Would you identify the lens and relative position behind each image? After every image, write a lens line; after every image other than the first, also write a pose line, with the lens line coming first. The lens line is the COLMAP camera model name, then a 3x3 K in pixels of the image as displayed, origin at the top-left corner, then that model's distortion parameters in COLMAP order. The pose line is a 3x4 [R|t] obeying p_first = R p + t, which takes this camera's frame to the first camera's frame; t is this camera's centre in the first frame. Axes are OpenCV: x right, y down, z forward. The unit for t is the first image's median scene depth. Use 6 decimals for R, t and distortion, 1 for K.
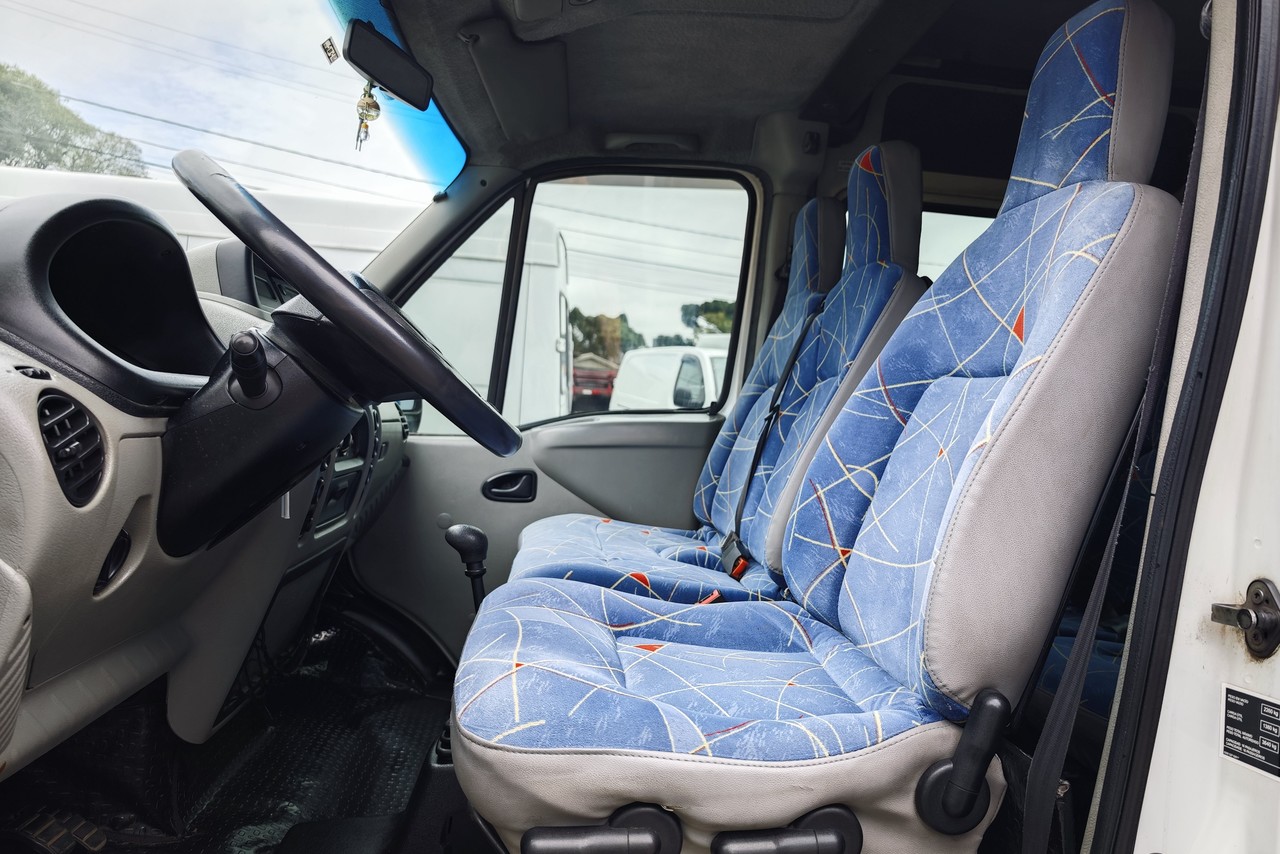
lens RADIAL K [[853.1, 0, 635.1], [0, 853.1, 412.5], [0, 0, 1]] dist [0.001975, -0.004559]
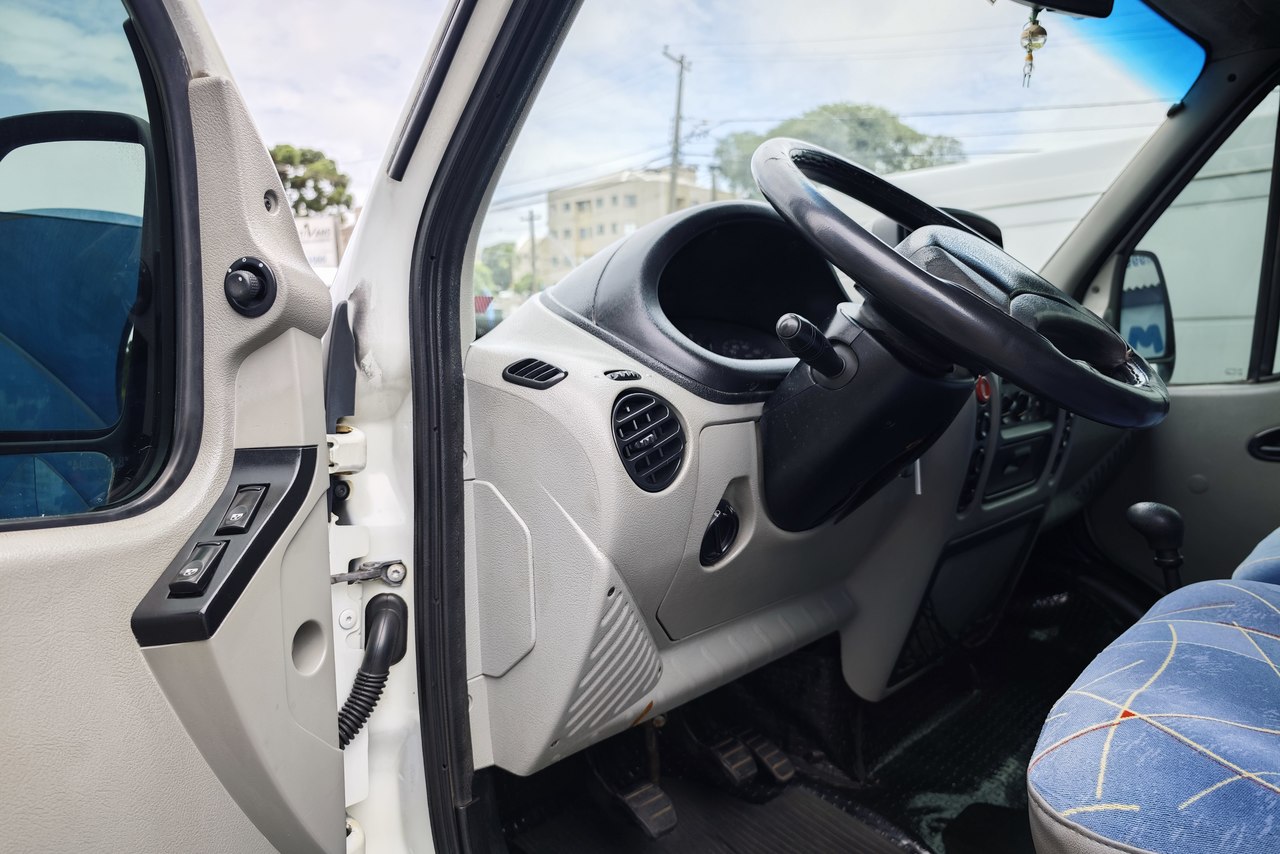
lens RADIAL K [[853.1, 0, 635.1], [0, 853.1, 412.5], [0, 0, 1]] dist [0.001975, -0.004559]
pose [[0.702080, -0.035478, -0.711214, 0.086011], [0.068043, 0.997530, 0.017409, -0.010155], [0.708840, -0.060616, 0.702760, 0.149518]]
